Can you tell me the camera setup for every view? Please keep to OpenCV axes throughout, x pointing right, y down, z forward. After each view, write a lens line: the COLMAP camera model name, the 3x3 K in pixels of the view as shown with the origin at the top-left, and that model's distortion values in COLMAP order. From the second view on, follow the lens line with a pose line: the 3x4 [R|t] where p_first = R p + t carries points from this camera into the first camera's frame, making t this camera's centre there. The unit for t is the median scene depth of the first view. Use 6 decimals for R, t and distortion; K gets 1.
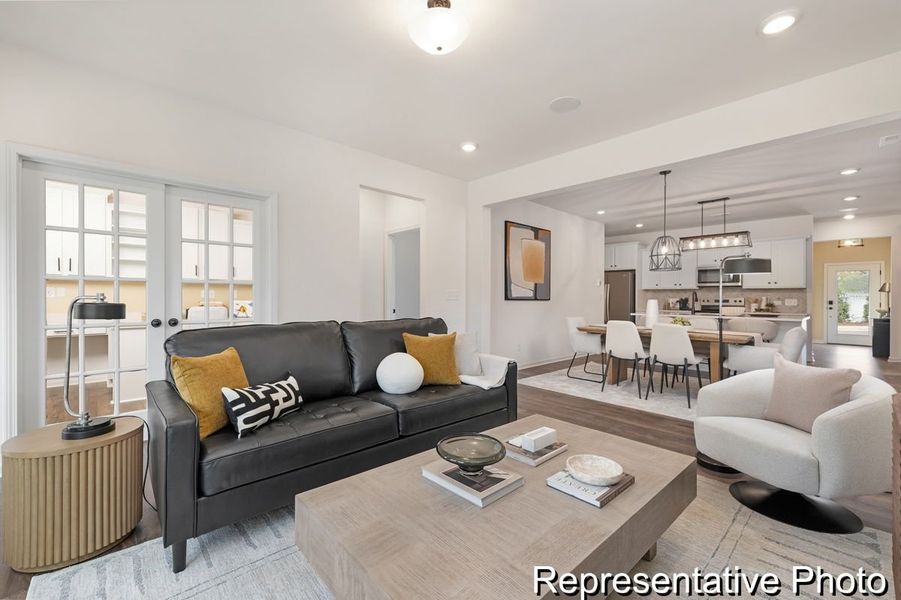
lens RADIAL K [[381.8, 0, 439.7], [0, 381.8, 305.4], [0, 0, 1]] dist [-0.001427, -0.000009]
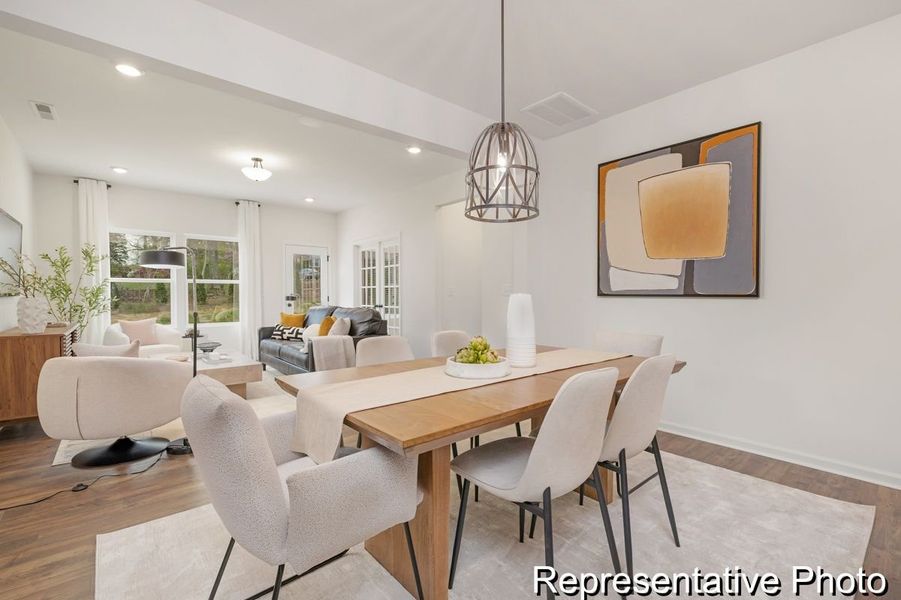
lens RADIAL K [[398.6, 0, 448.2], [0, 398.6, 302.9], [0, 0, 1]] dist [0.002607, 0.000249]
pose [[-0.040777, 0.012444, -0.999091, 0.686653], [-0.020499, 0.999702, 0.013289, -0.005627], [0.998958, 0.021023, -0.040510, 0.663128]]
